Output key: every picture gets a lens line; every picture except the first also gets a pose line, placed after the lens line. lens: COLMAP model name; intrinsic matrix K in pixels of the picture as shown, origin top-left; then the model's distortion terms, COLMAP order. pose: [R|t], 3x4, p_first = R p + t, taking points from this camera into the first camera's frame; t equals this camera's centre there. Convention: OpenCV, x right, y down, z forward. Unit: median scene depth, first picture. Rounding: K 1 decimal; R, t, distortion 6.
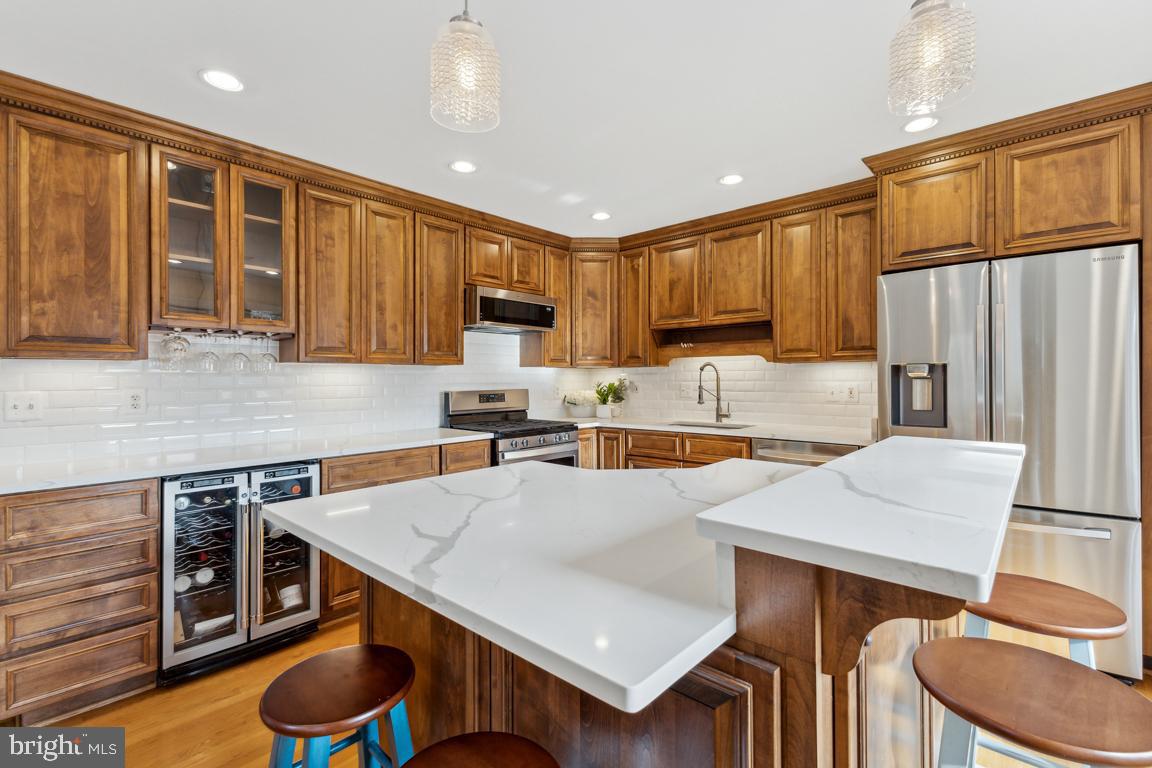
lens RADIAL K [[509.4, 0, 577.3], [0, 509.4, 376.9], [0, 0, 1]] dist [0.003159, 0.000294]
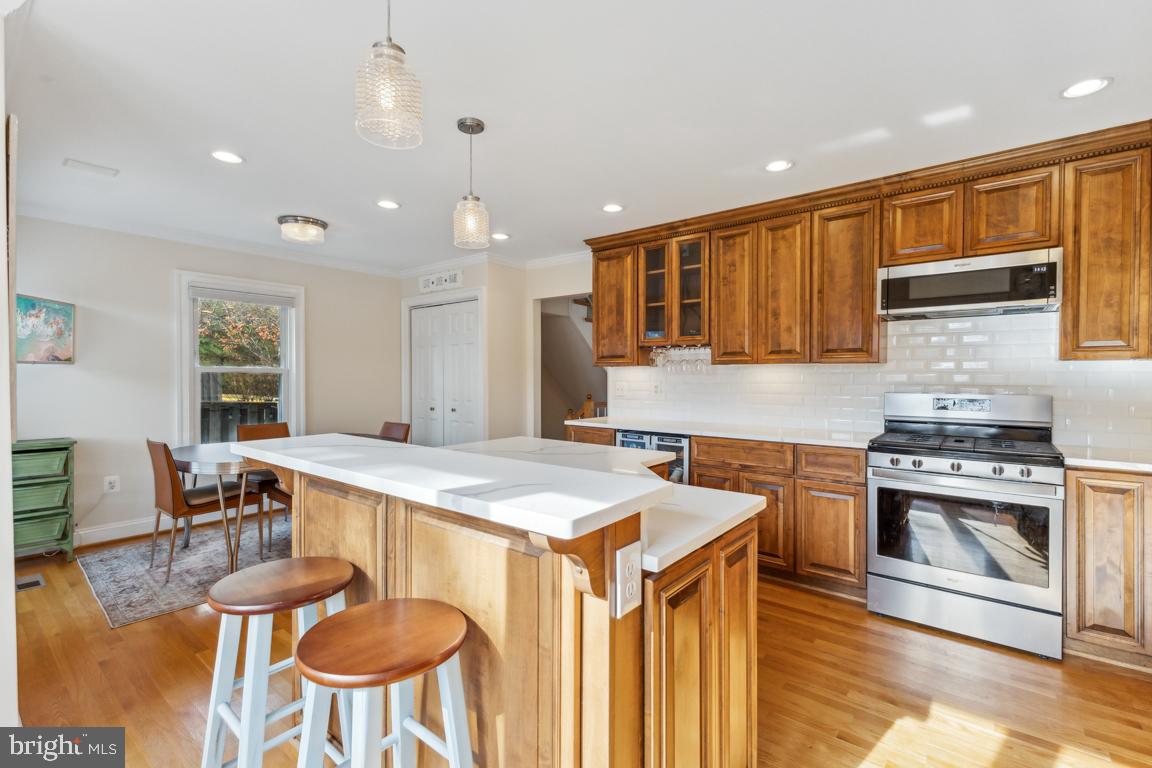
lens RADIAL K [[513.4, 0, 576.0], [0, 513.4, 384.0], [0, 0, 1]] dist [0.010640, 0.000023]
pose [[0.060383, 0.023250, -0.997904, 0.743702], [0.001895, 0.999724, 0.023407, -0.009634], [0.998173, -0.003305, 0.060322, 0.522962]]
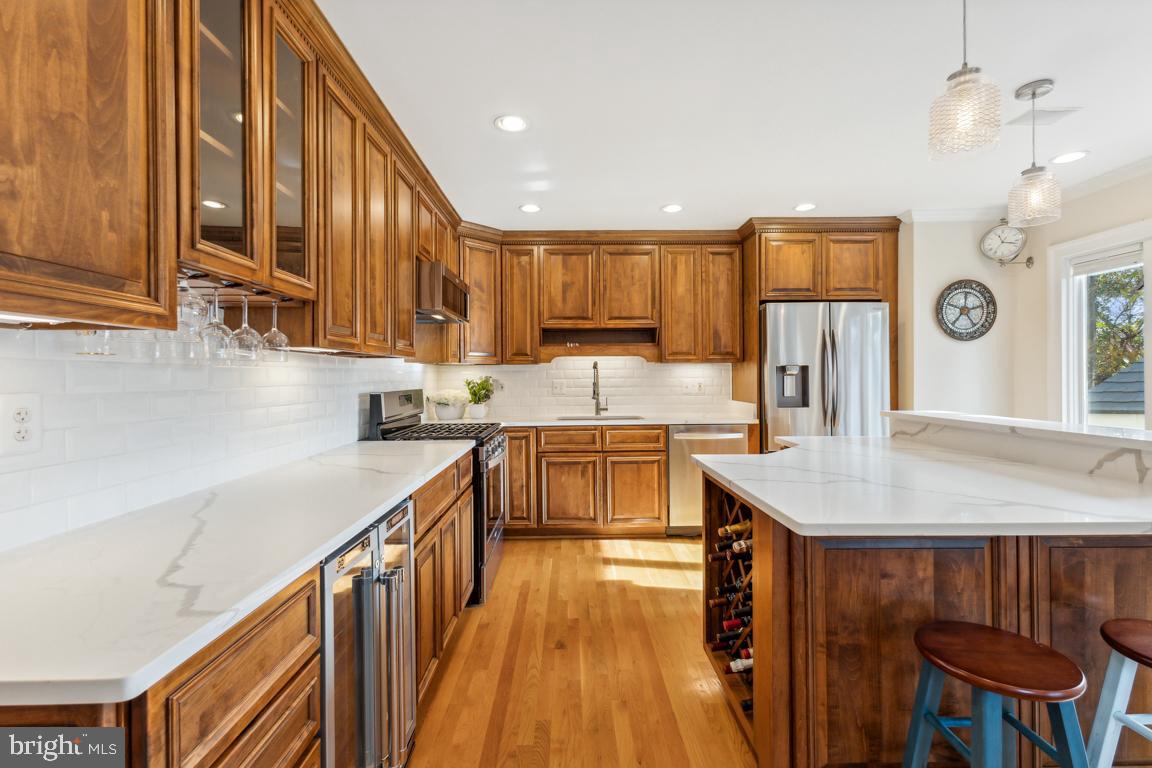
lens RADIAL K [[502.8, 0, 574.3], [0, 502.8, 374.8], [0, 0, 1]] dist [0.003559, 0.000066]
pose [[0.731361, 0.002814, 0.681984, -0.690018], [0.000261, 0.999990, -0.004407, 0.007041], [-0.681990, 0.003401, 0.731353, 0.310367]]
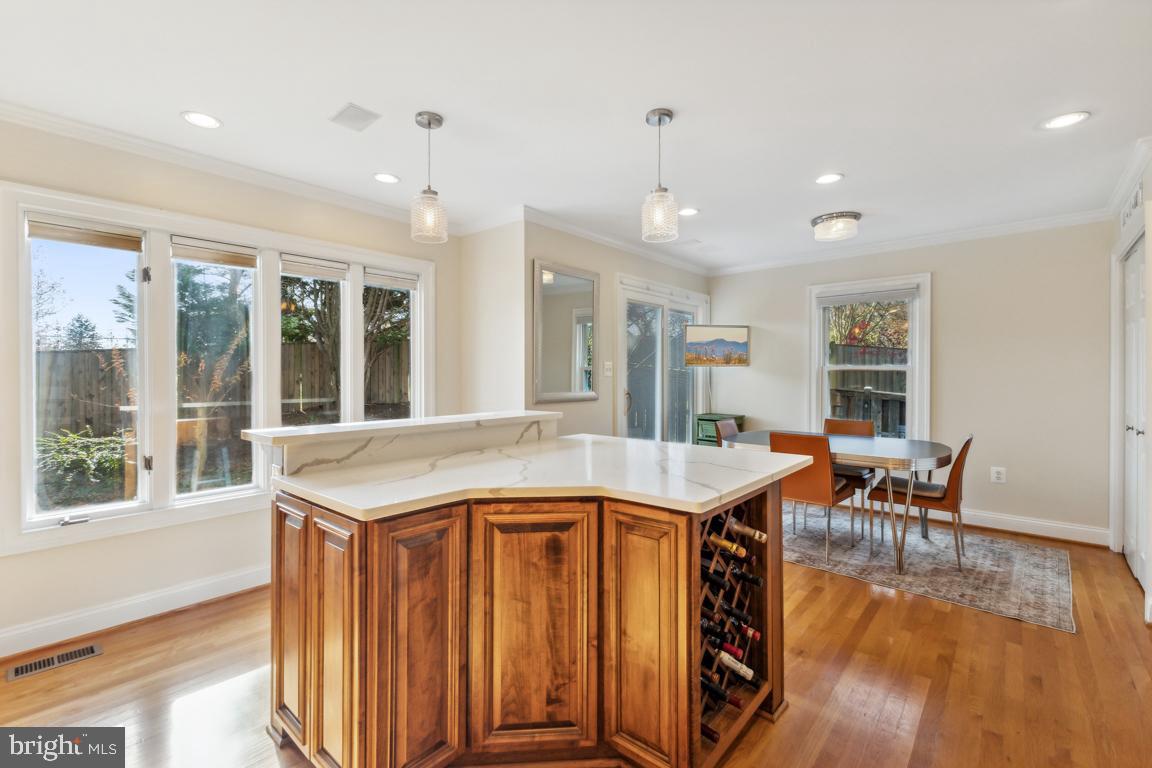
lens RADIAL K [[498.7, 0, 577.0], [0, 498.7, 376.6], [0, 0, 1]] dist [0.009152, 0.000183]
pose [[-0.999769, 0.005052, -0.020872, 0.054663], [0.005027, 0.999987, 0.001253, 0.004551], [0.020878, 0.001148, -0.999781, 1.177021]]
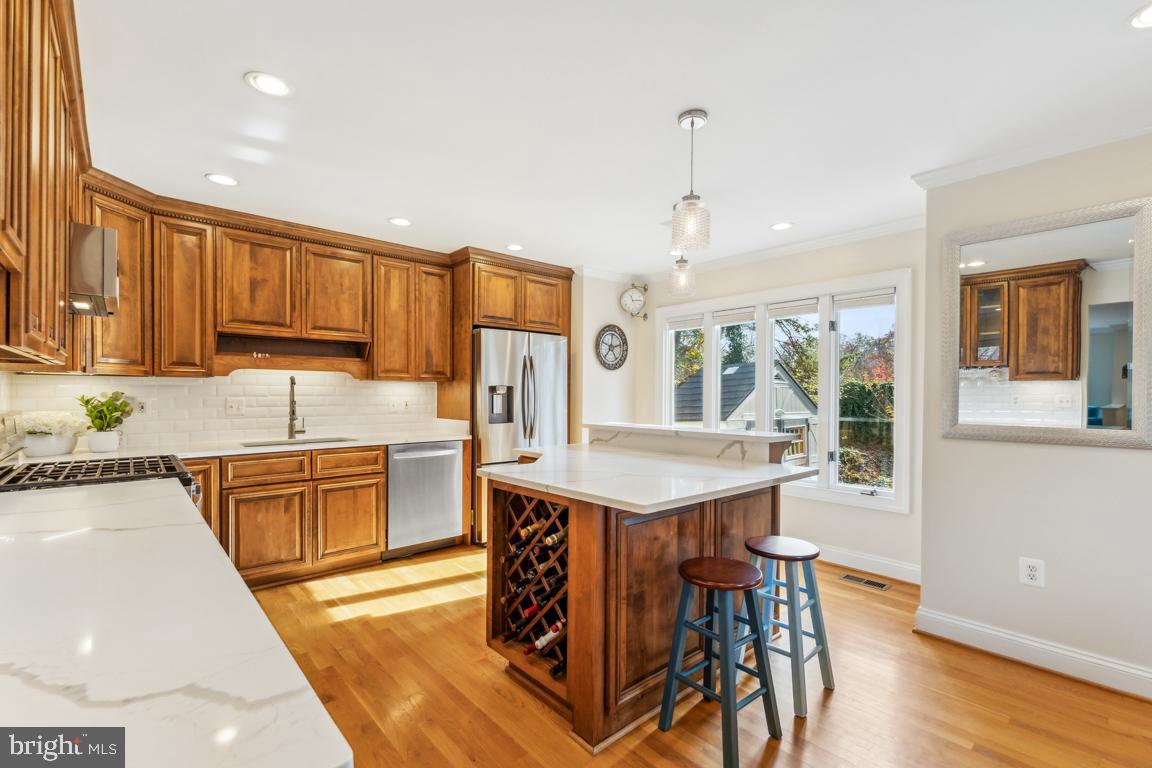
lens RADIAL K [[514.6, 0, 580.4], [0, 514.6, 395.4], [0, 0, 1]] dist [0.008790, 0.000207]
pose [[0.105435, 0.002382, 0.994423, -0.847645], [-0.008585, 0.999962, -0.001485, 0.005216], [-0.994389, -0.008381, 0.105451, 0.486048]]
